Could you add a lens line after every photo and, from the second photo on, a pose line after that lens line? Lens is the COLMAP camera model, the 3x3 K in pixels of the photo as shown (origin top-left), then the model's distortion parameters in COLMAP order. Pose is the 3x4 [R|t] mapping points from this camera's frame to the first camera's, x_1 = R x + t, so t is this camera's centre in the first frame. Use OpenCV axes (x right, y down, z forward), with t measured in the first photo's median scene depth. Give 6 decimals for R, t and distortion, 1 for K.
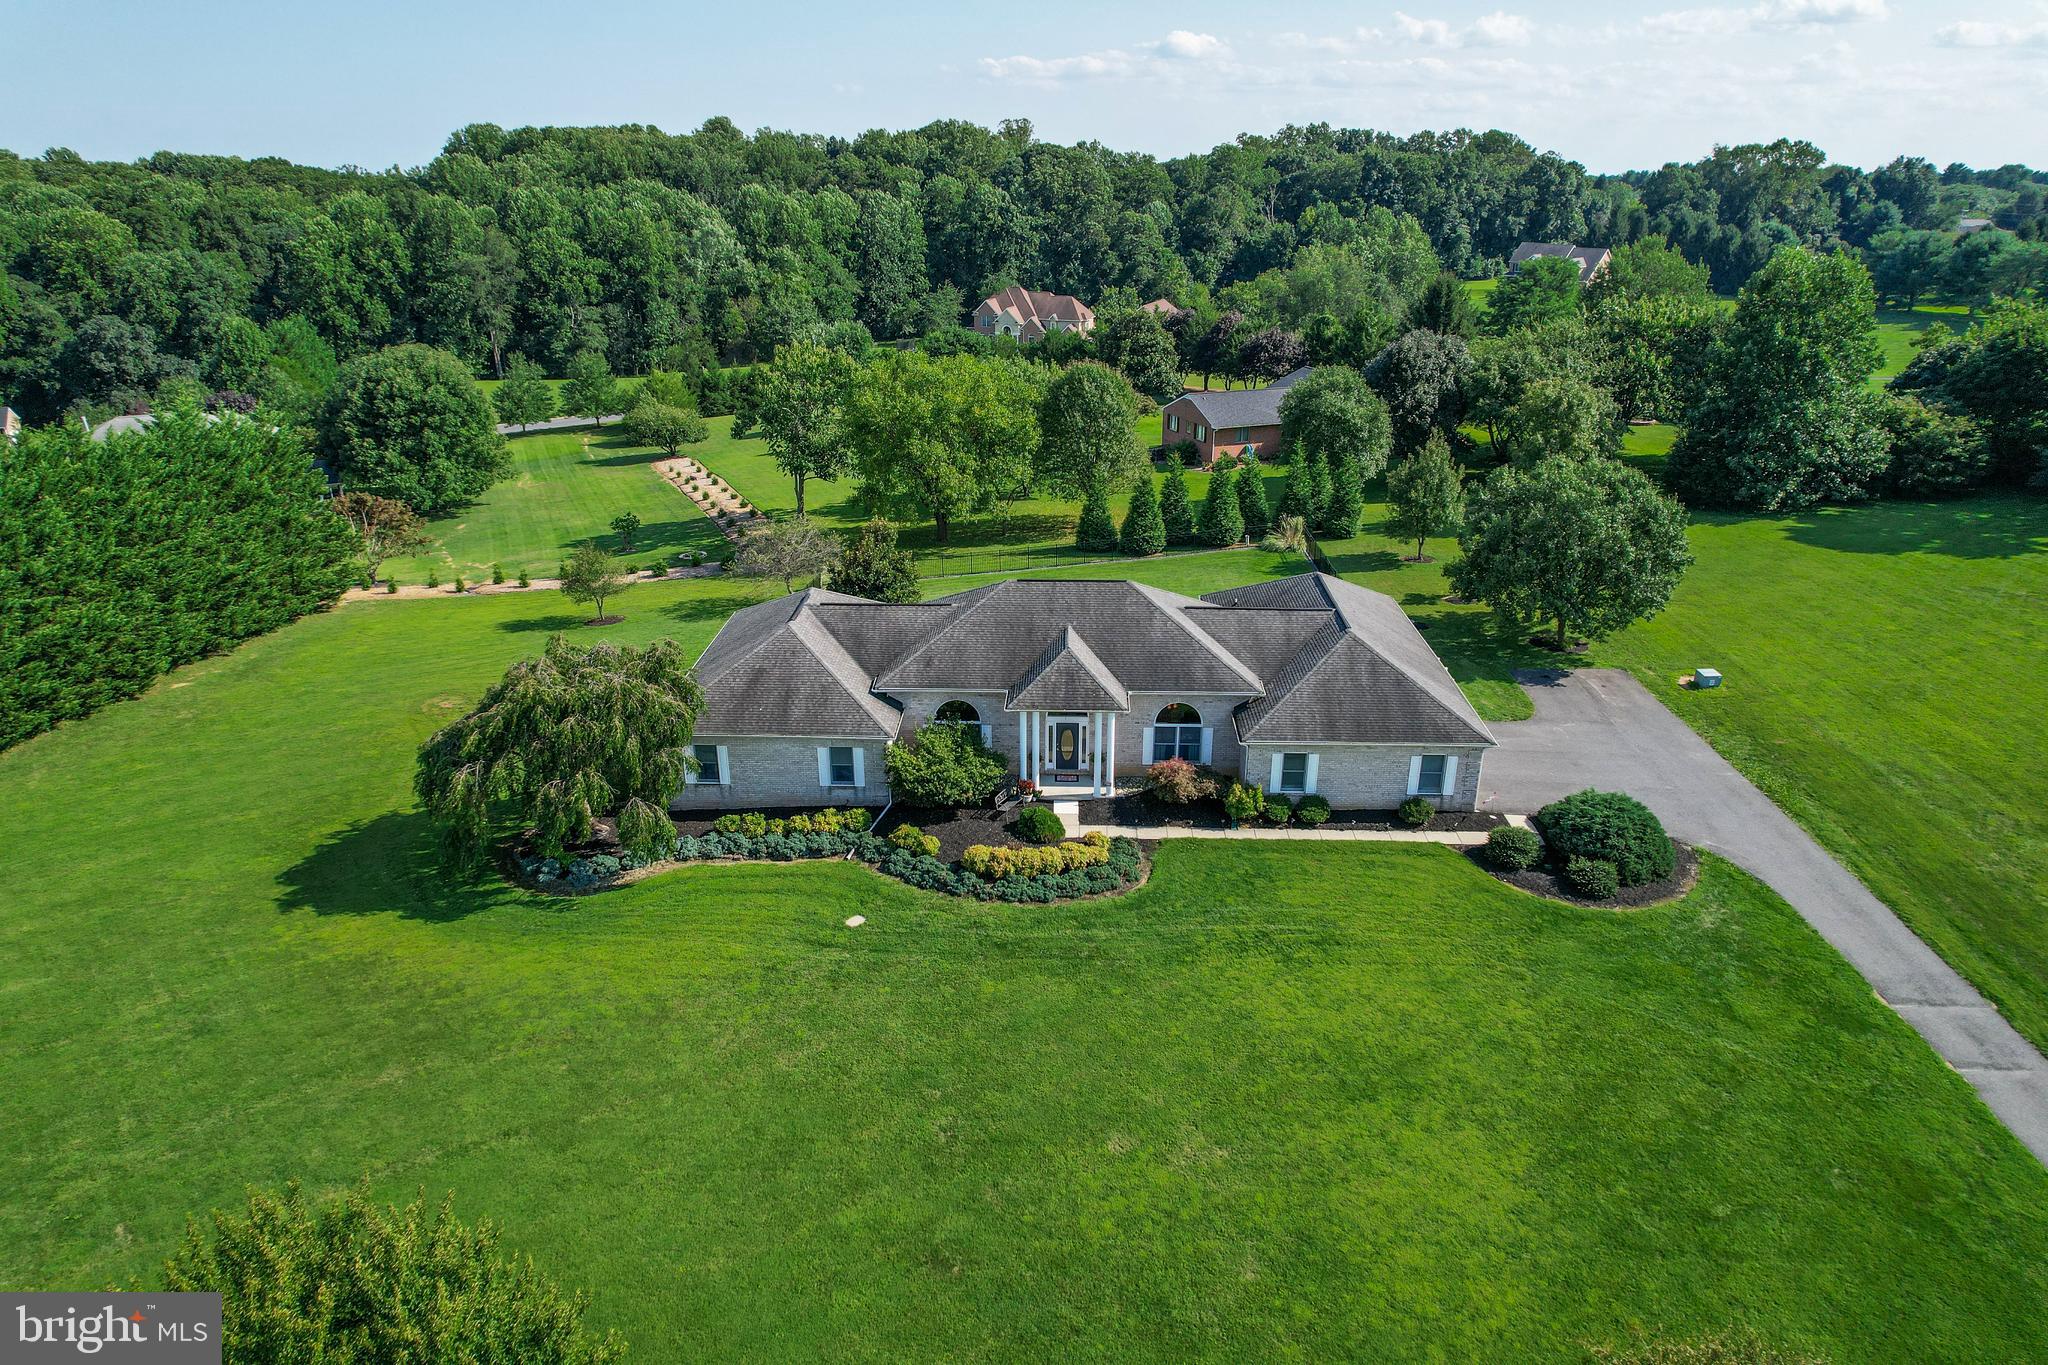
lens RADIAL K [[1314.4, 0, 1026.3], [0, 1314.4, 691.6], [0, 0, 1]] dist [-0.084815, 0.077478]
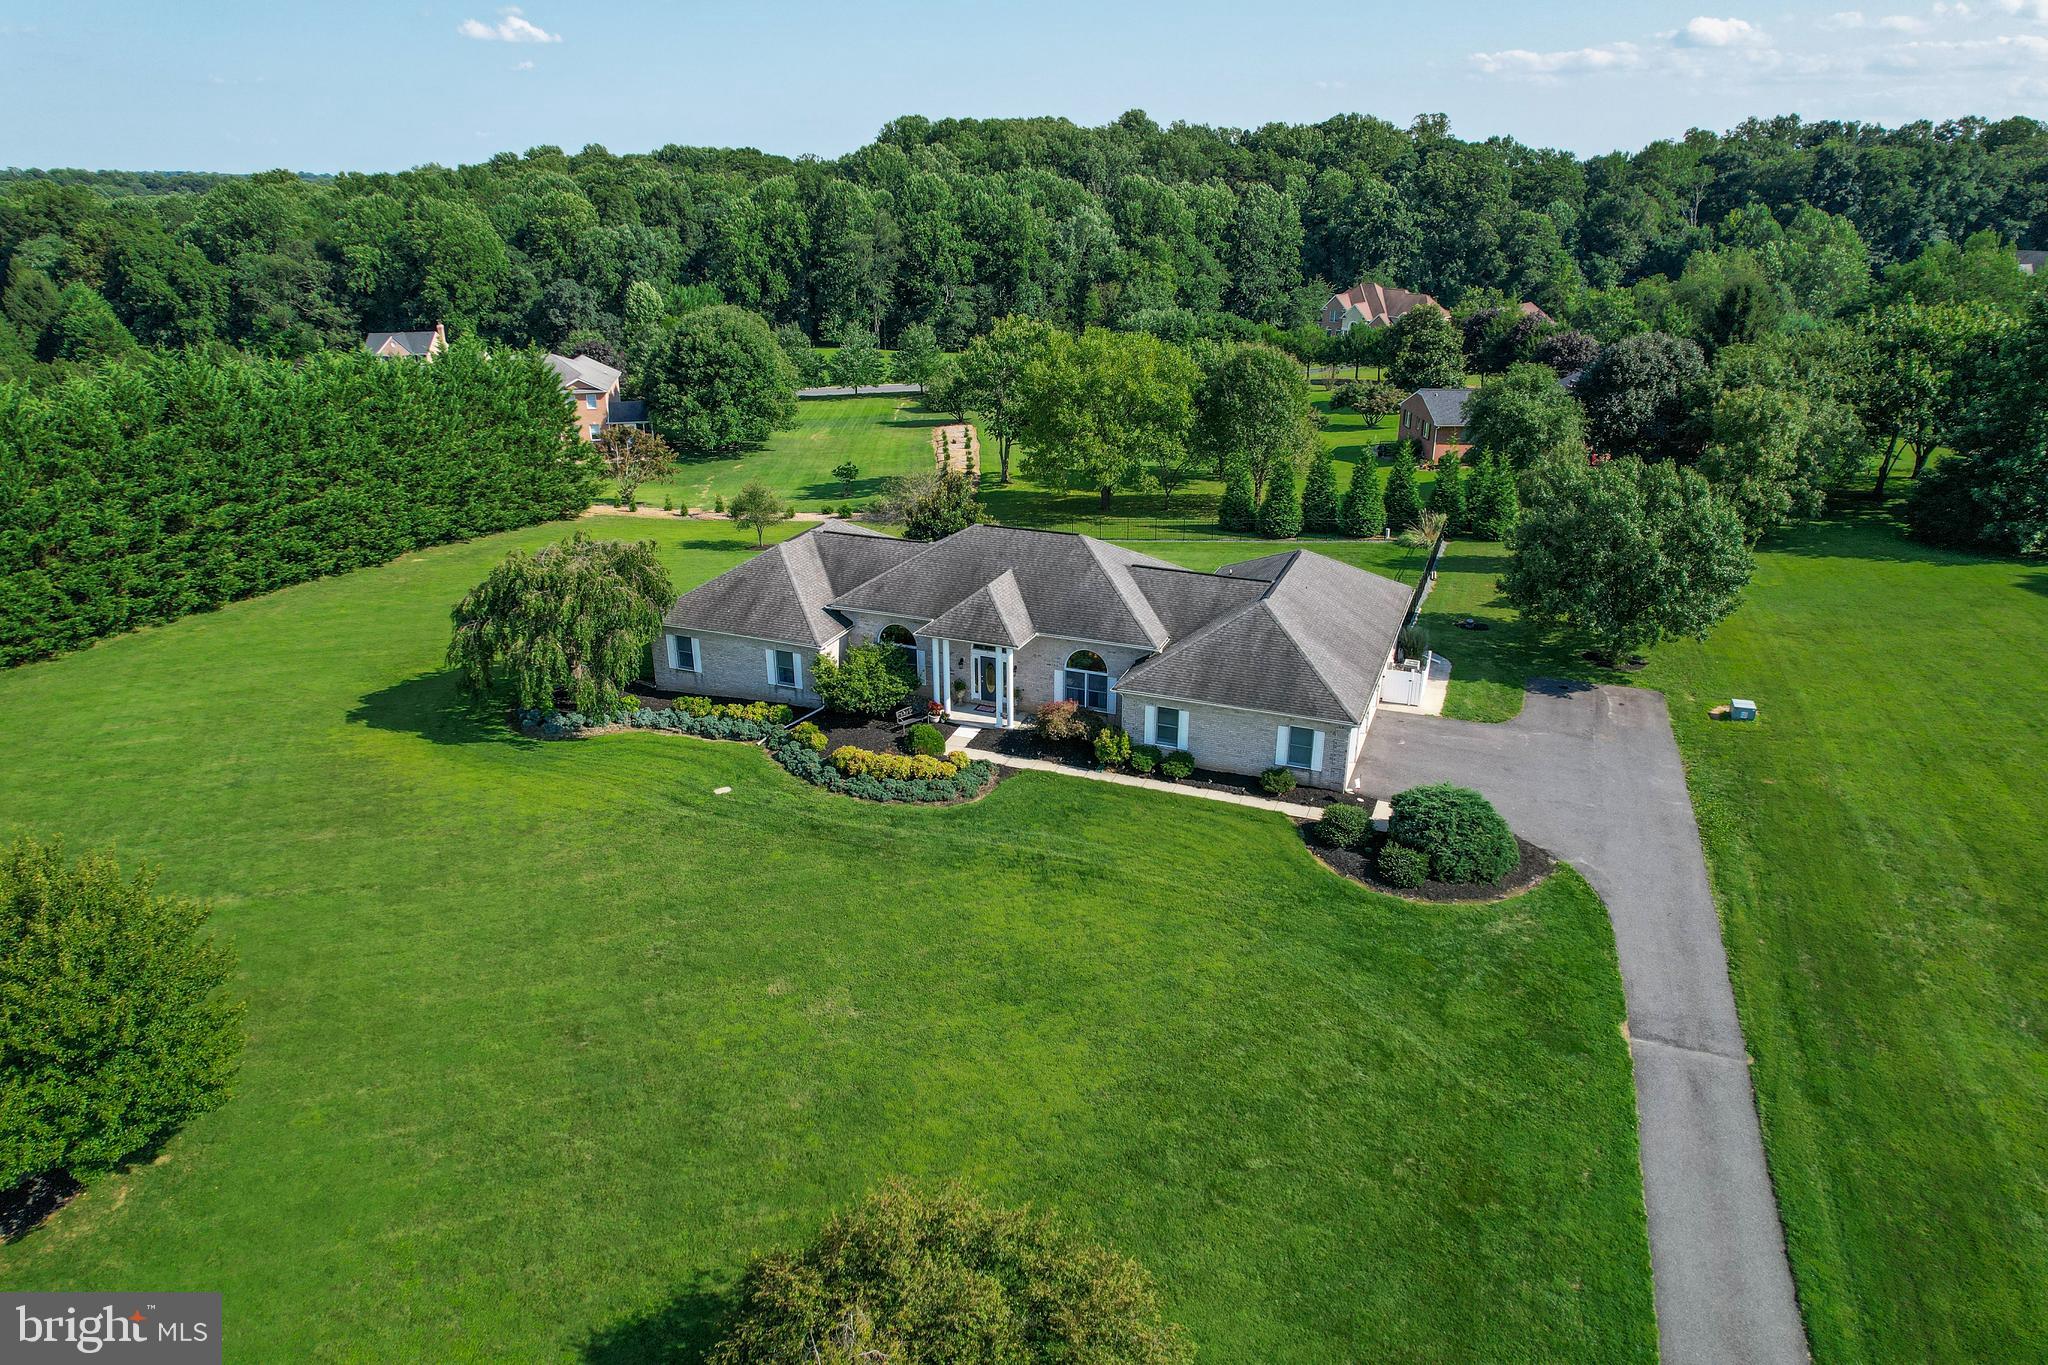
lens RADIAL K [[1314.4, 0, 1025.0], [0, 1314.4, 690.1], [0, 0, 1]] dist [-0.084815, 0.077478]
pose [[0.942745, 0.126837, -0.308454, 0.230969], [-0.126346, 0.991750, 0.021653, 0.013787], [0.308656, 0.018559, 0.950993, -0.010778]]
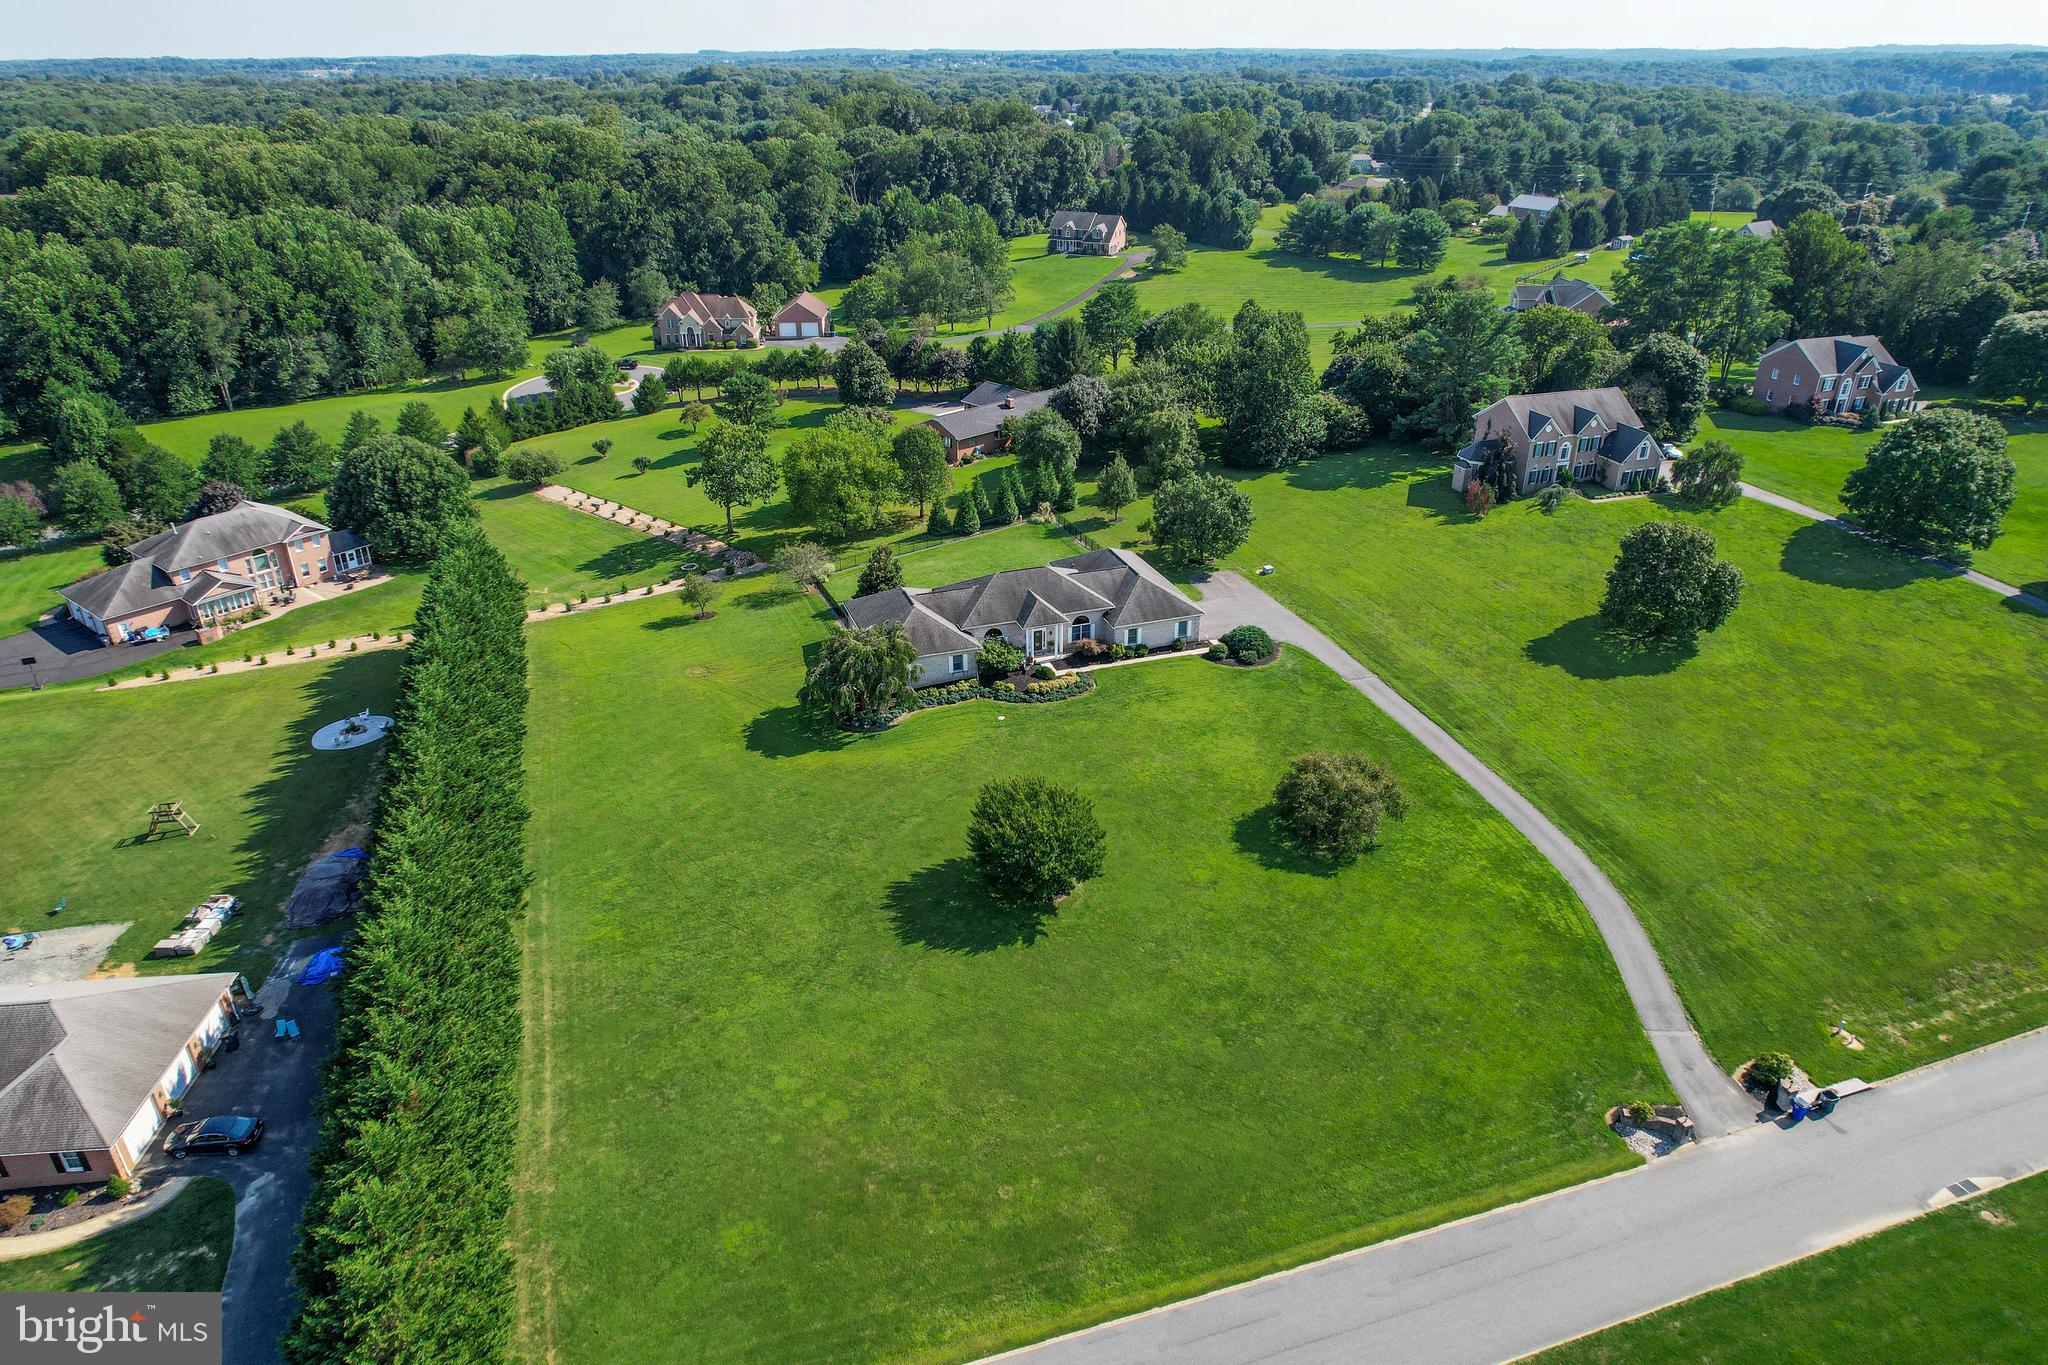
lens RADIAL K [[1314.4, 0, 1030.8], [0, 1314.4, 689.1], [0, 0, 1]] dist [-0.084815, 0.077478]
pose [[0.930050, -0.166234, 0.327679, -0.452884], [0.139218, 0.984741, 0.104424, -0.071086], [-0.340038, -0.051501, 0.939000, -0.718292]]
